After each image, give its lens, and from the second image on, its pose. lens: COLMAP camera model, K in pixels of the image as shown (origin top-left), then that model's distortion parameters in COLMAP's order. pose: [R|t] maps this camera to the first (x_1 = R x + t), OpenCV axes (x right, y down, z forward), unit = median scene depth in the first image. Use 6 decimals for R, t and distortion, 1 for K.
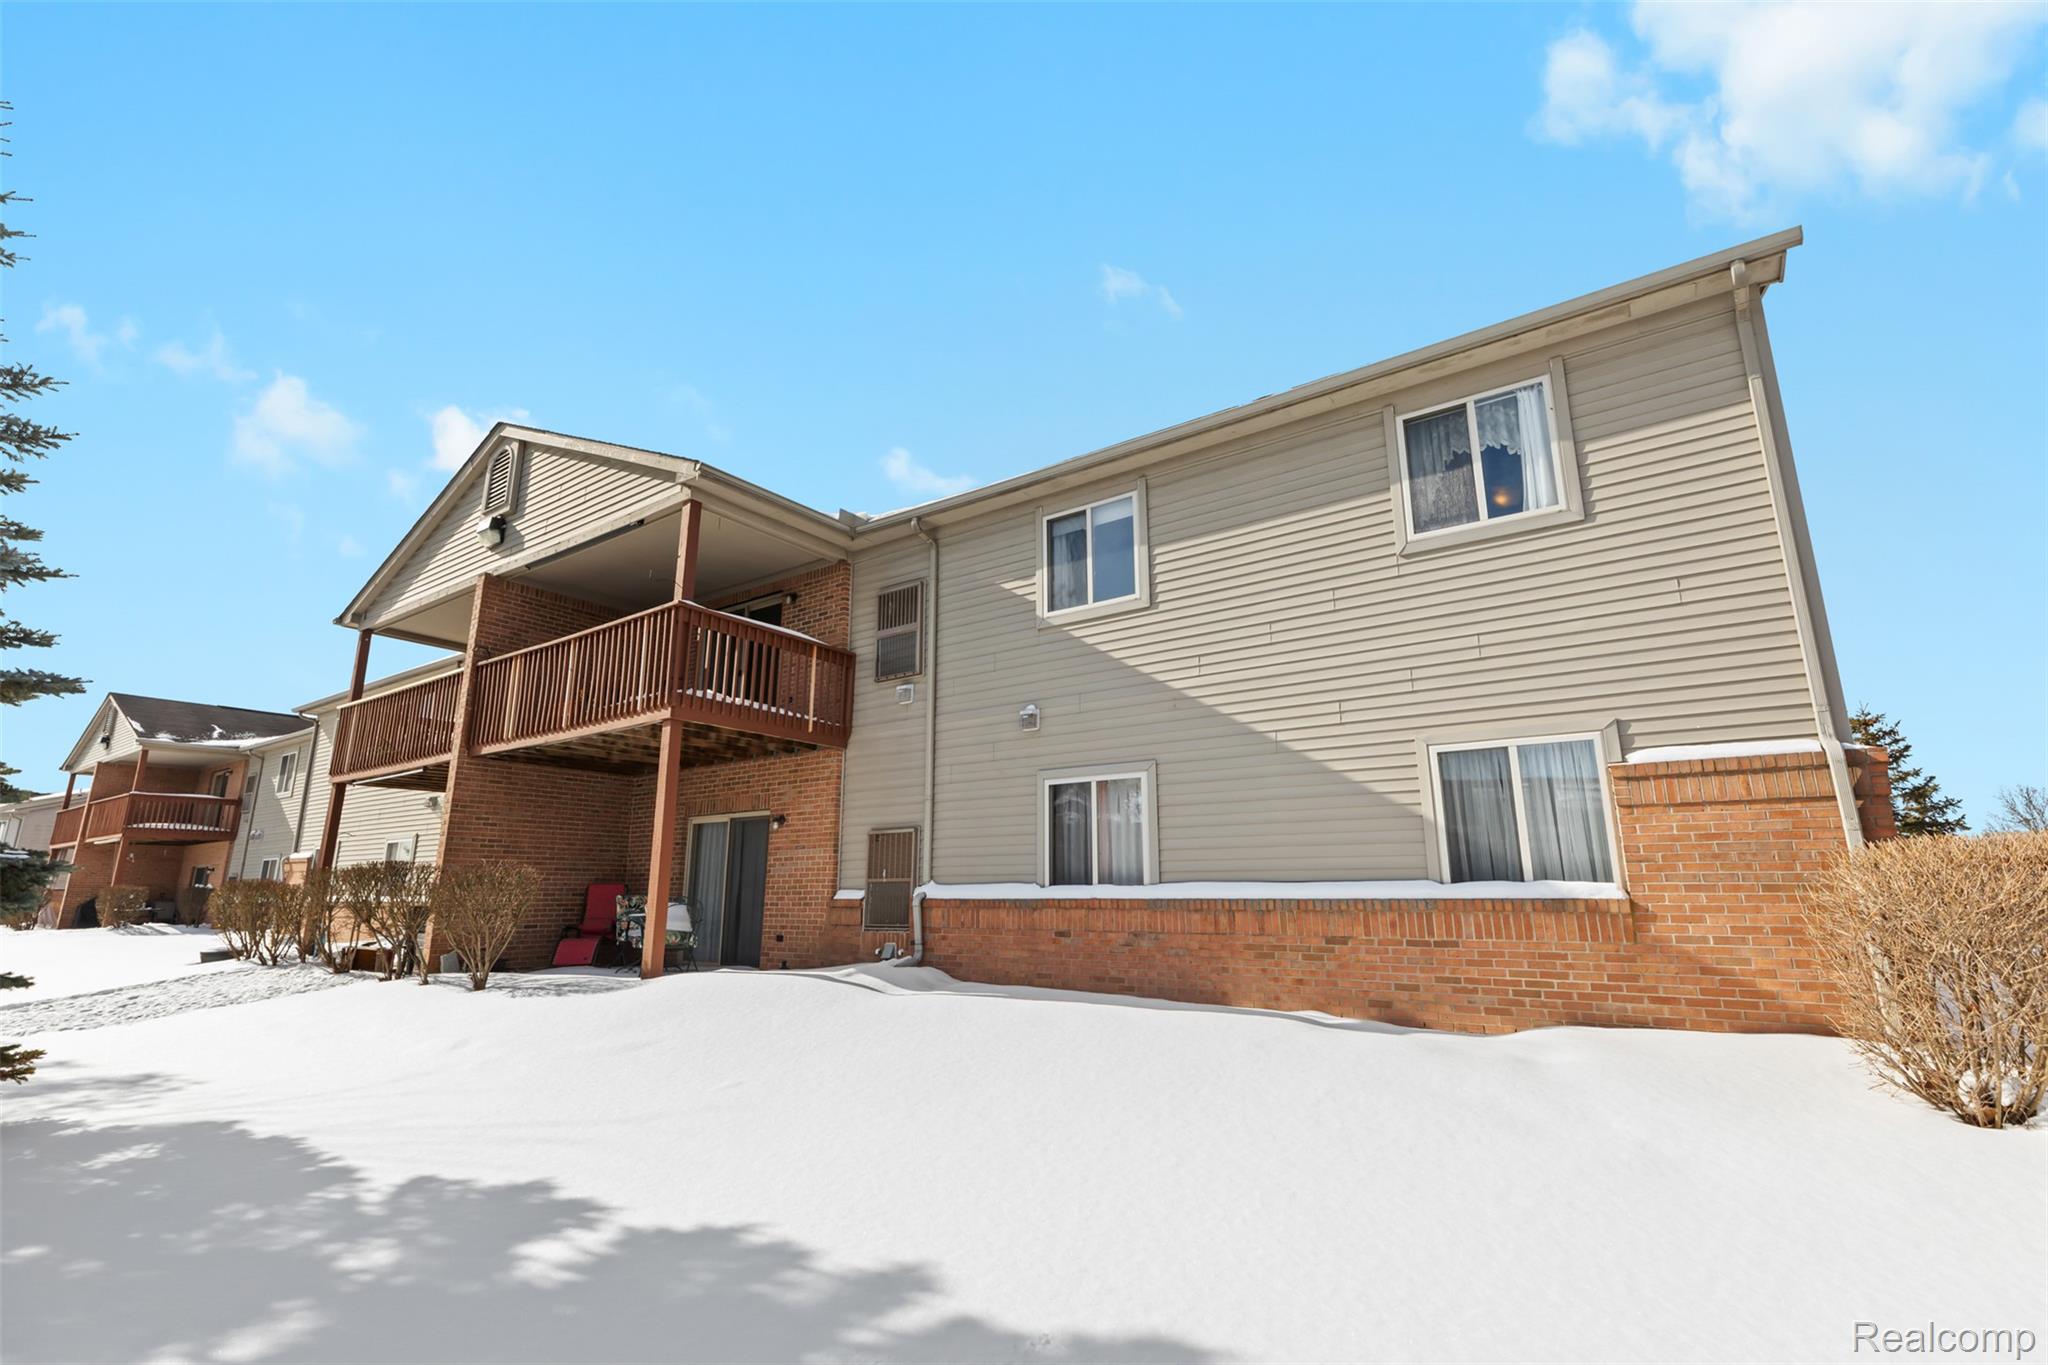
lens RADIAL K [[916.0, 0, 1026.1], [0, 916.0, 683.2], [0, 0, 1]] dist [0.003247, -0.000476]
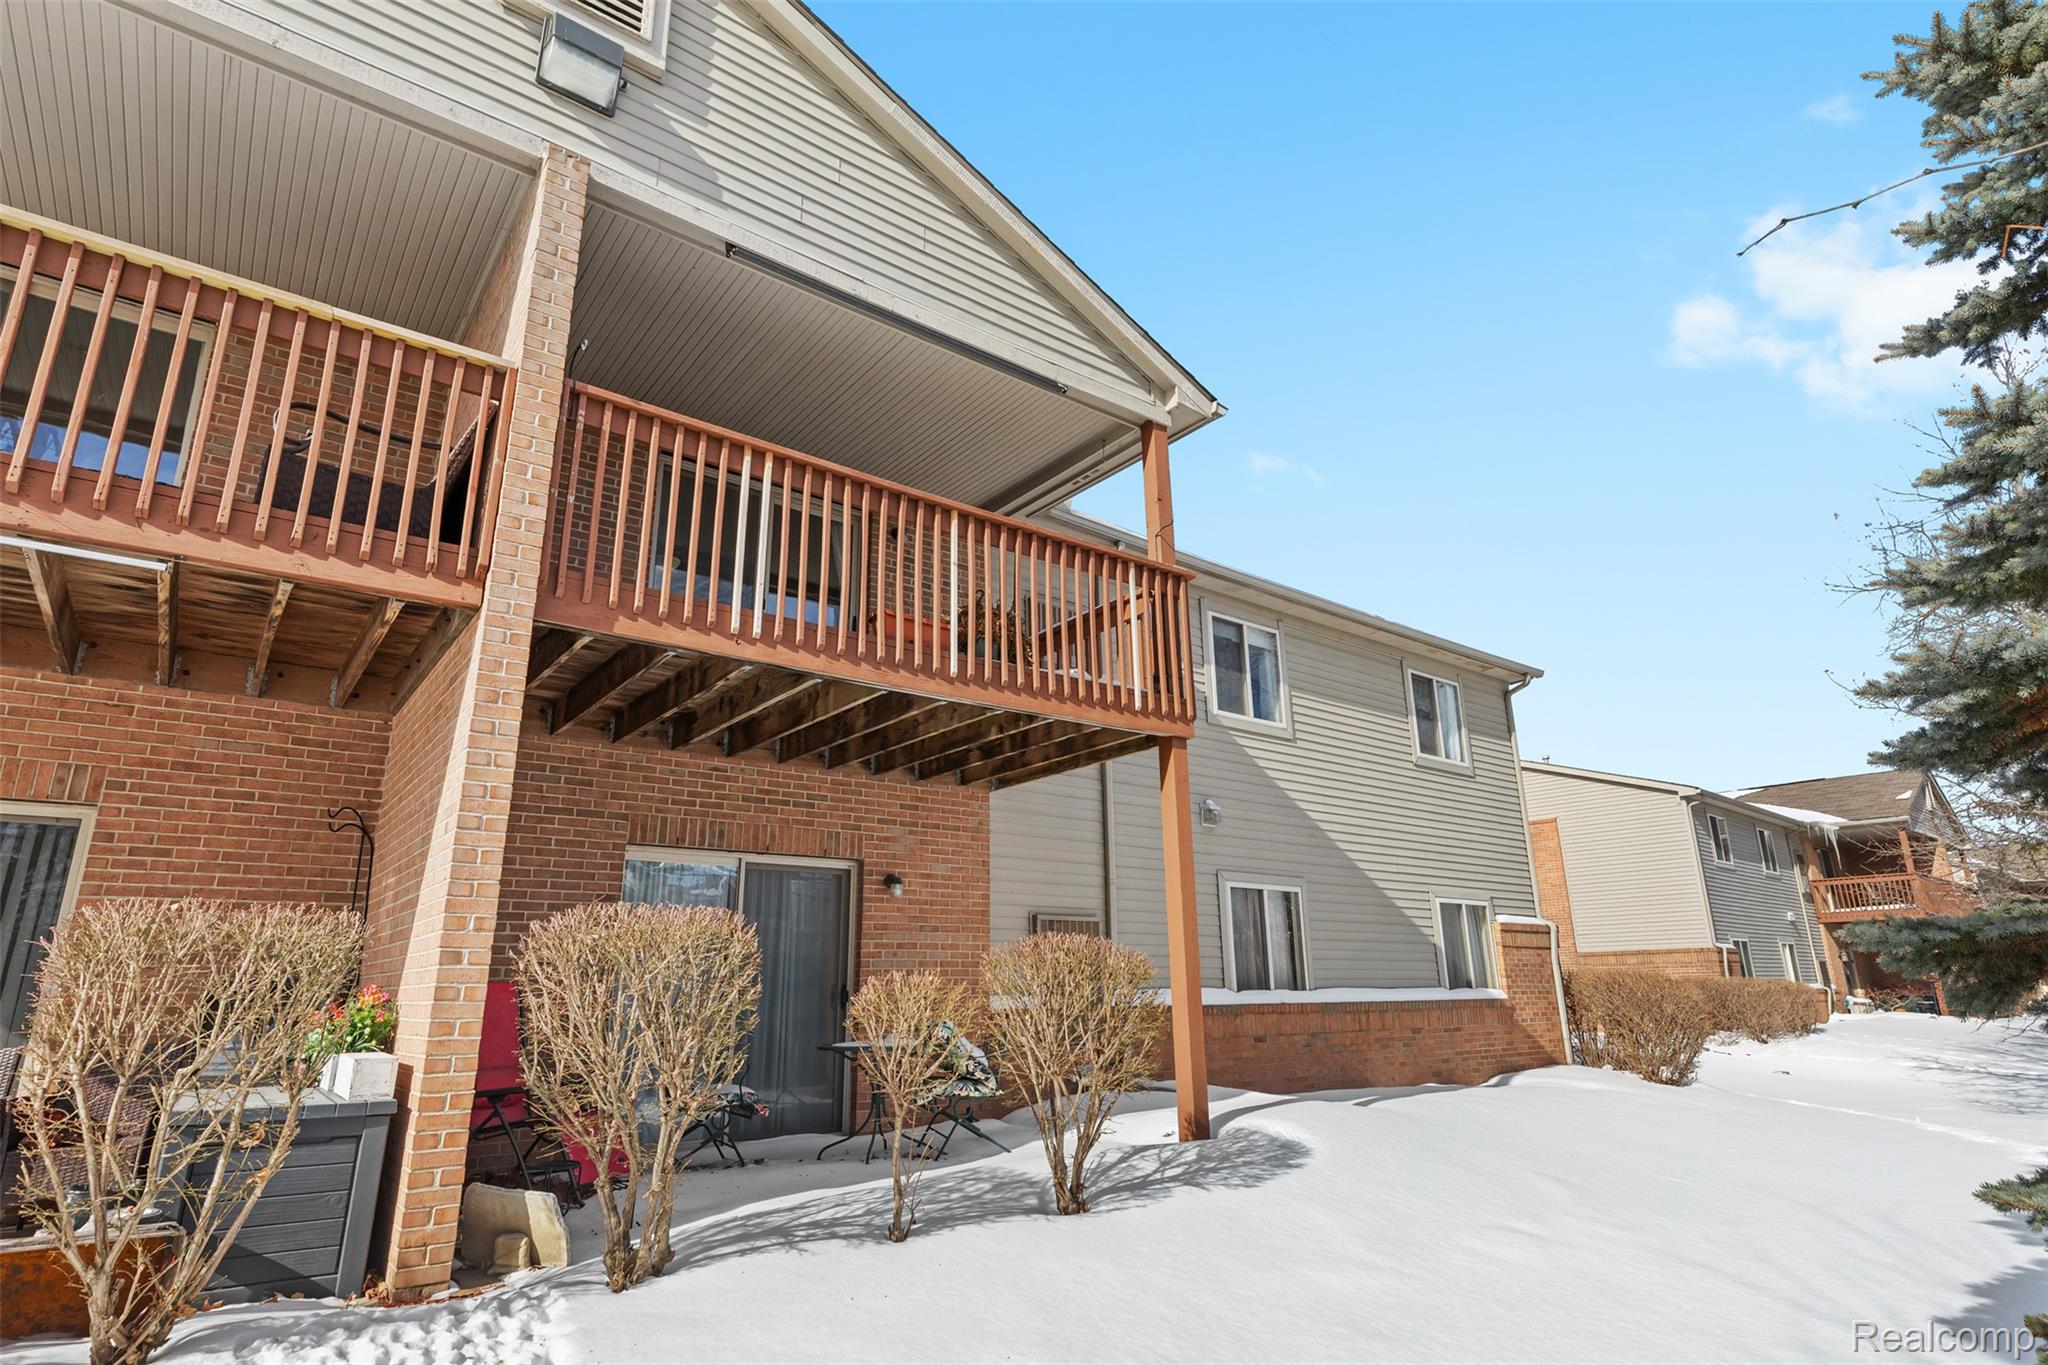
lens RADIAL K [[1063.0, 0, 1024.0], [0, 1063.0, 682.5], [0, 0, 1]] dist [-0.005916, -0.000003]
pose [[0.301821, 0.267548, 0.915053, -1.352482], [-0.208454, 0.955110, -0.210504, 0.221790], [-0.930296, -0.127212, 0.344043, 0.991351]]
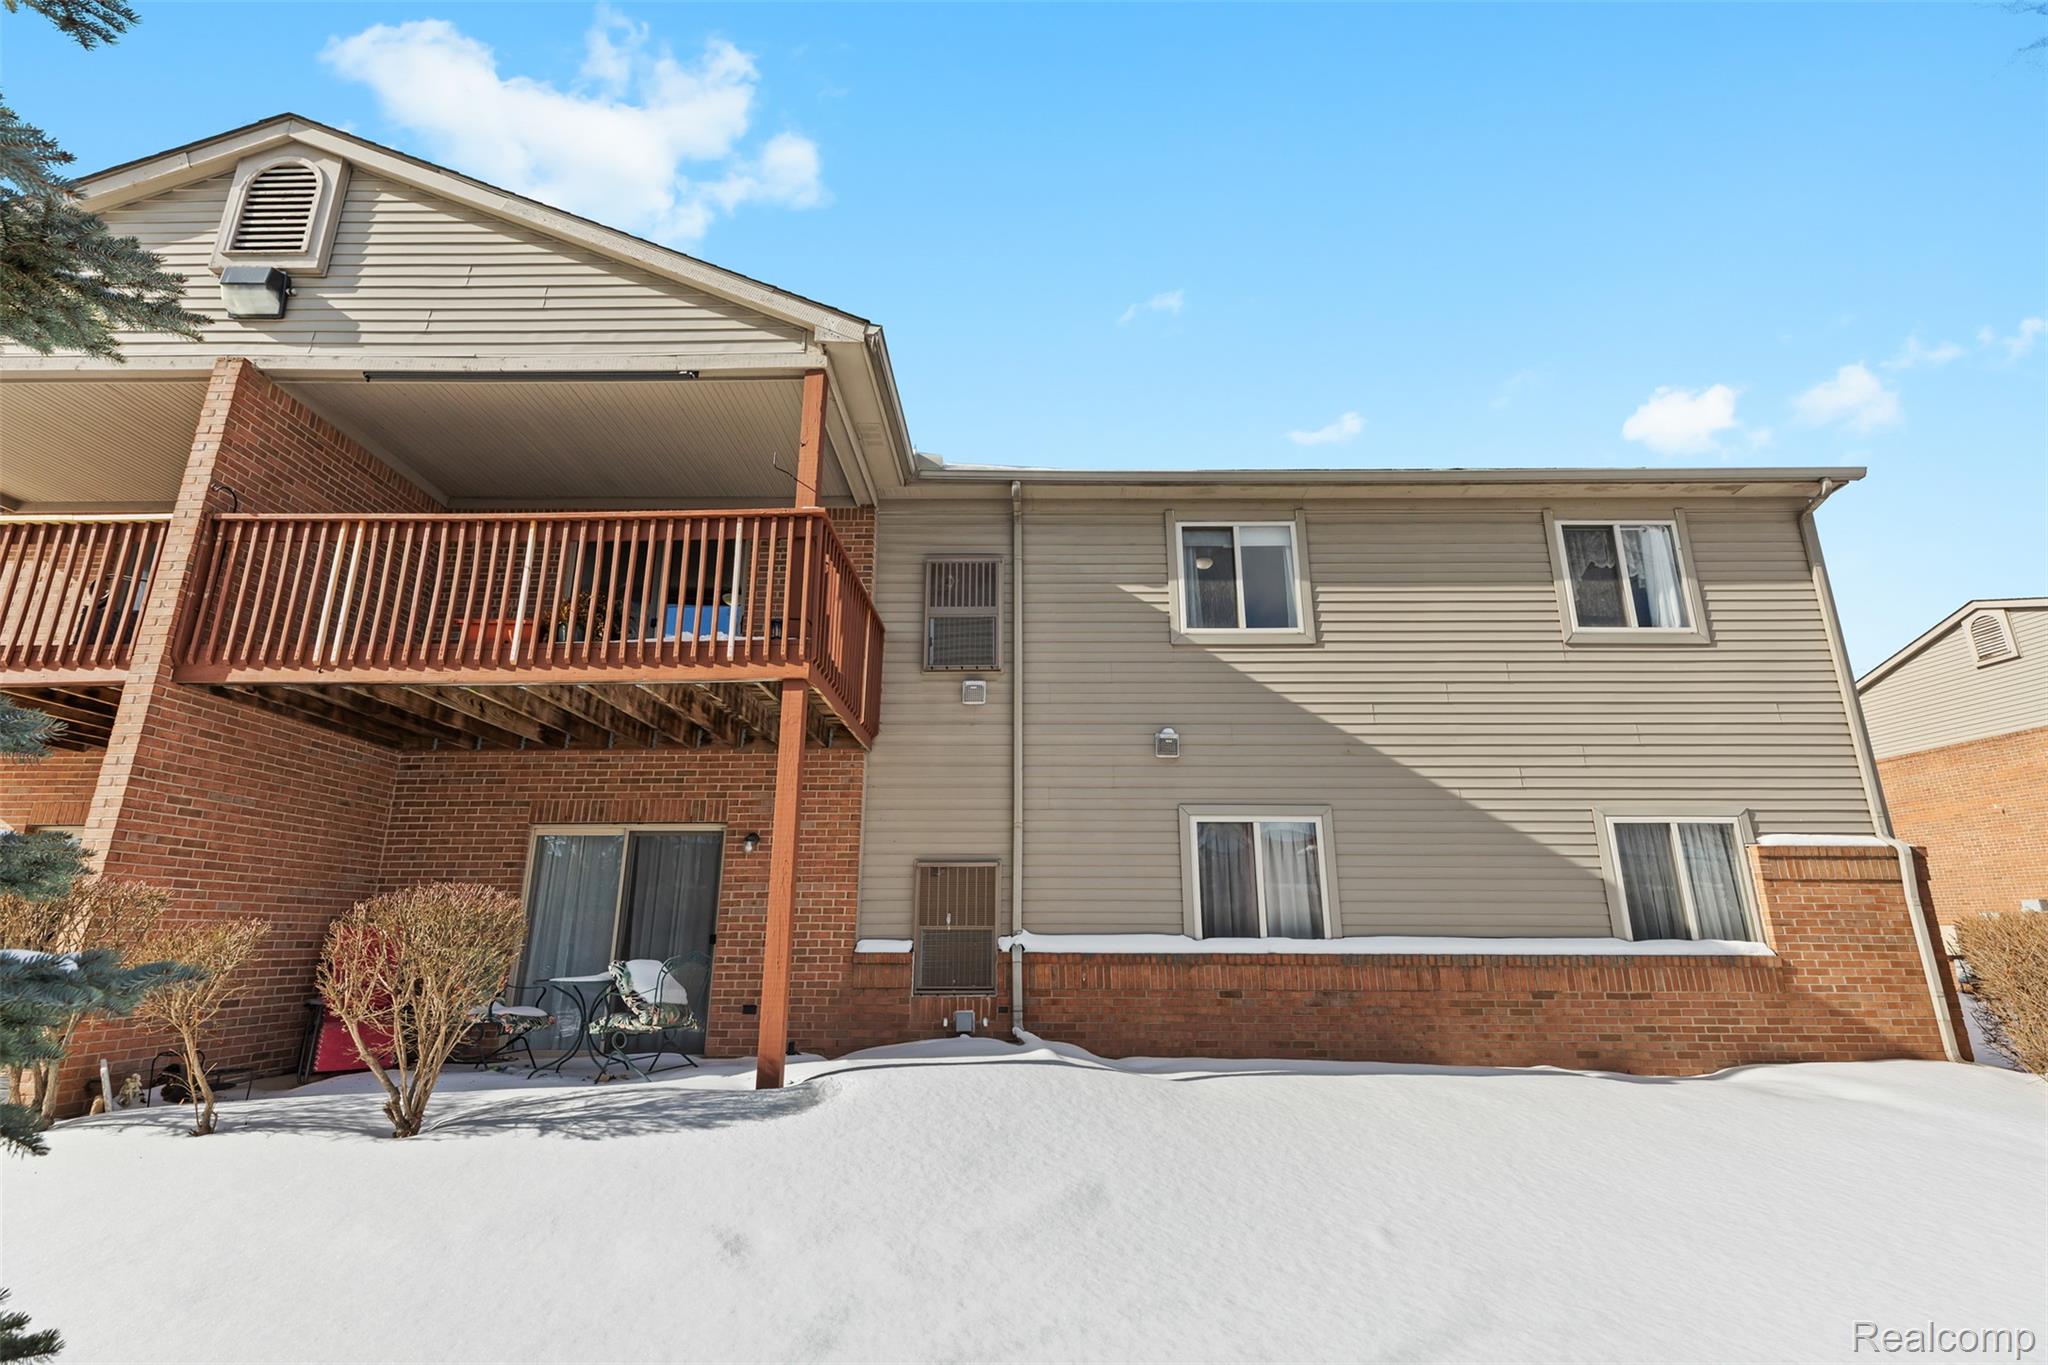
lens RADIAL K [[916.0, 0, 1026.1], [0, 916.0, 683.2], [0, 0, 1]] dist [0.003247, -0.000476]
pose [[0.824270, 0.156256, 0.544209, -0.719757], [-0.132790, 0.987707, -0.082469, 0.086813], [-0.550405, -0.004288, 0.834886, 0.419269]]
